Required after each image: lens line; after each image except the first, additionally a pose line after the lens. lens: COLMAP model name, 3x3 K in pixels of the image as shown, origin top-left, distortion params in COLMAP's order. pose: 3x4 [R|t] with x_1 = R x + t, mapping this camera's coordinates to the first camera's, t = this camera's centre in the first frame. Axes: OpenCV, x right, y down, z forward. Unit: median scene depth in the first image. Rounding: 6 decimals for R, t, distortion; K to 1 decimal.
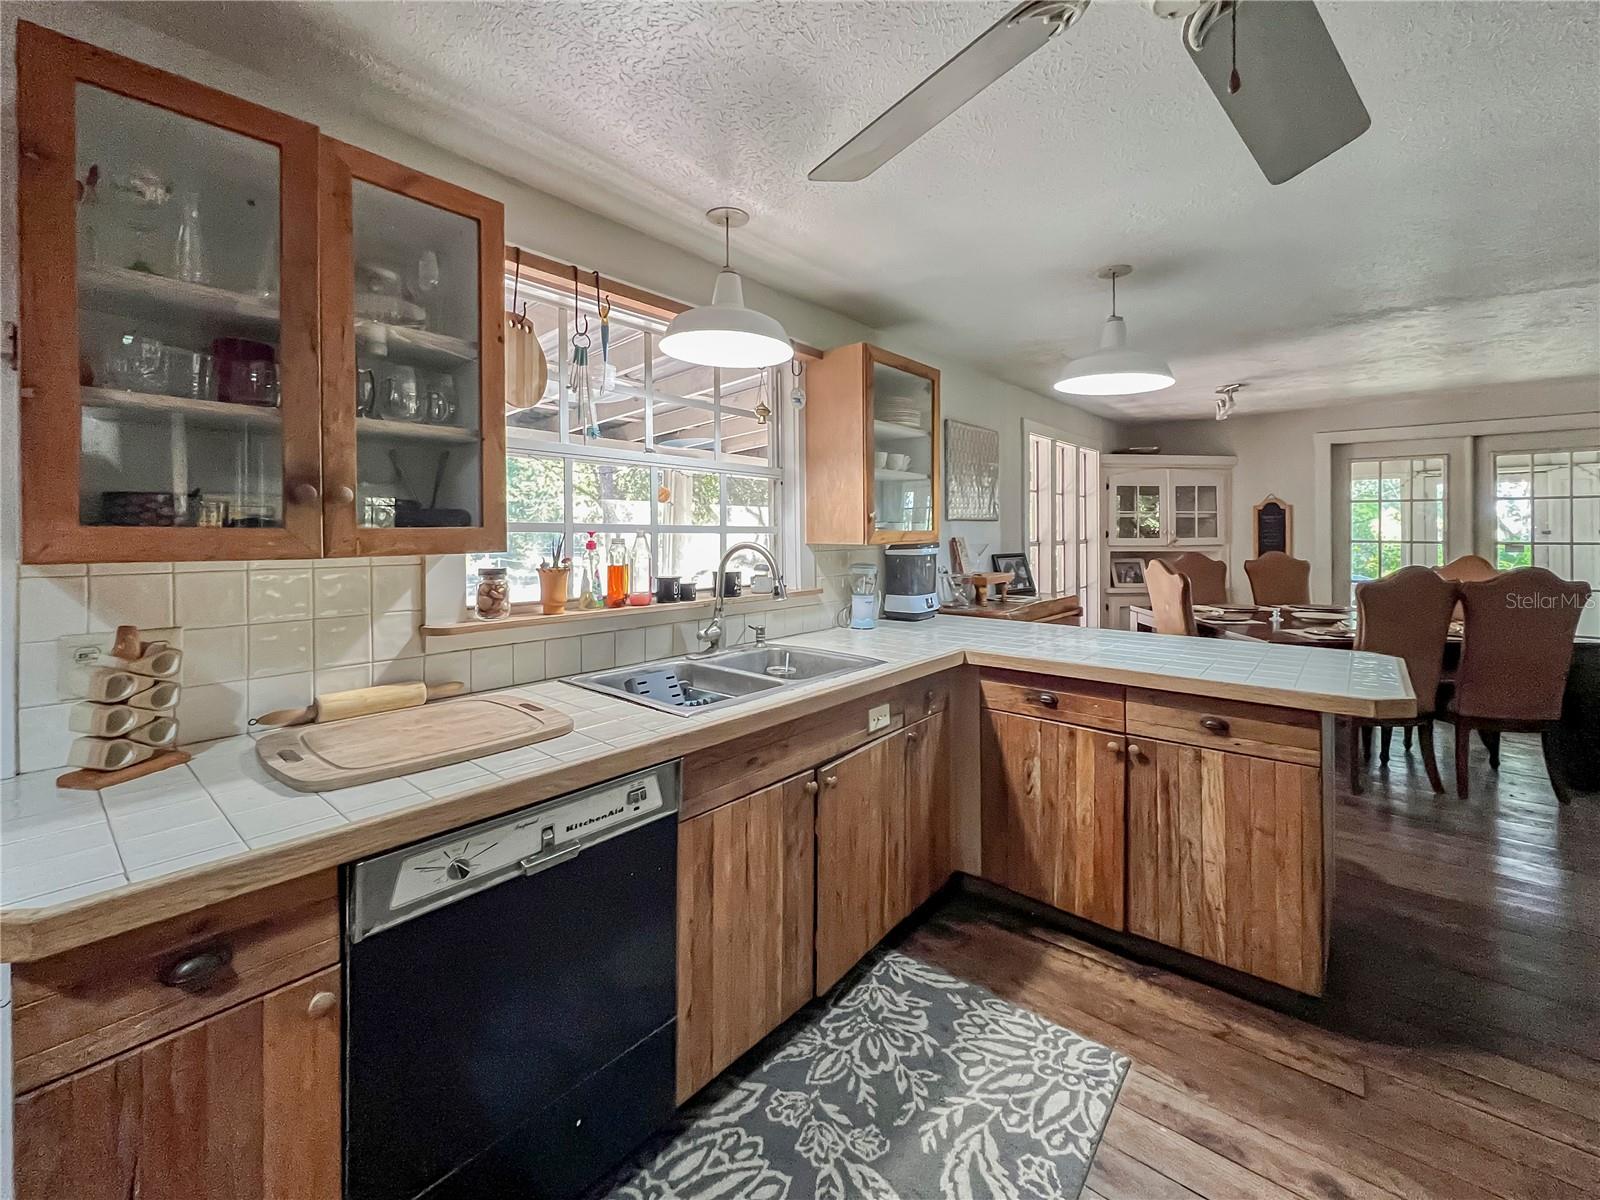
lens RADIAL K [[652.5, 0, 829.7], [0, 652.5, 533.2], [0, 0, 1]] dist [-0.002779, 0.001816]
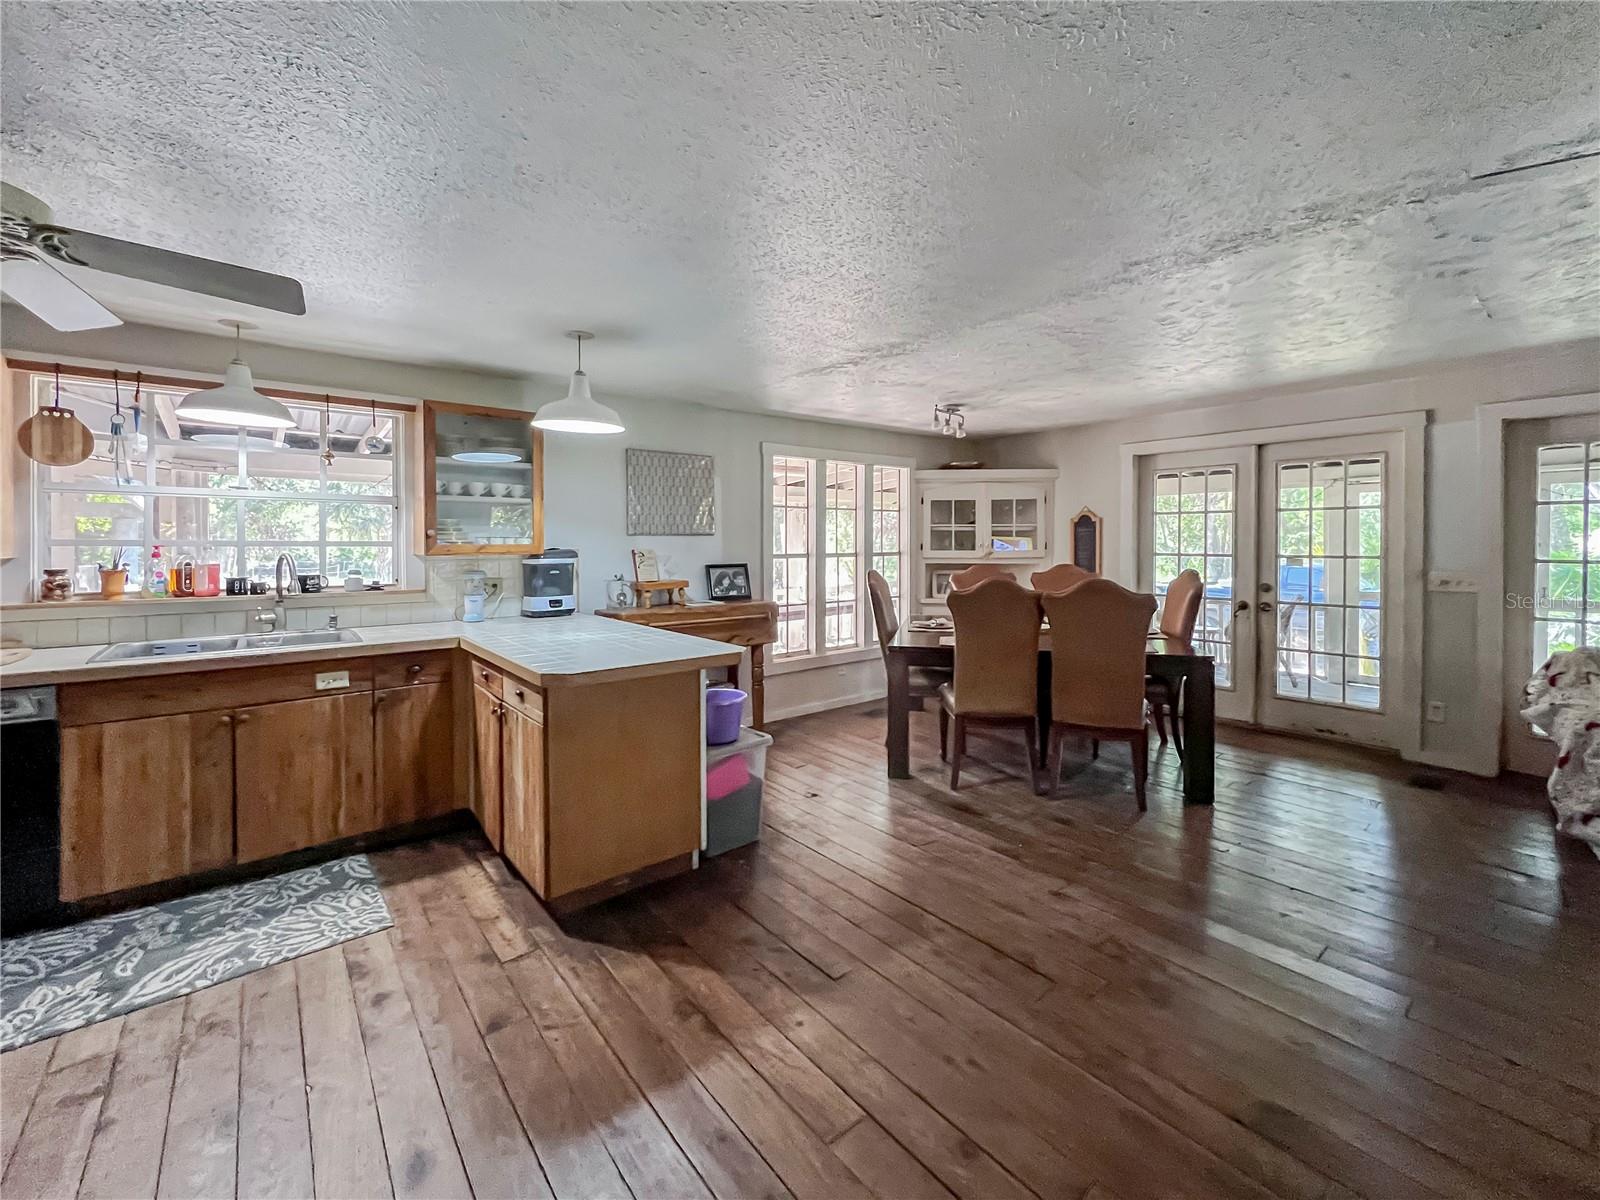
lens RADIAL K [[652.5, 0, 820.3], [0, 652.5, 548.5], [0, 0, 1]] dist [-0.002779, 0.001816]
pose [[0.982039, 0.001768, -0.188670, 1.491074], [-0.000592, 0.999980, 0.006294, -0.006078], [0.188677, -0.006069, 0.982020, -0.175298]]
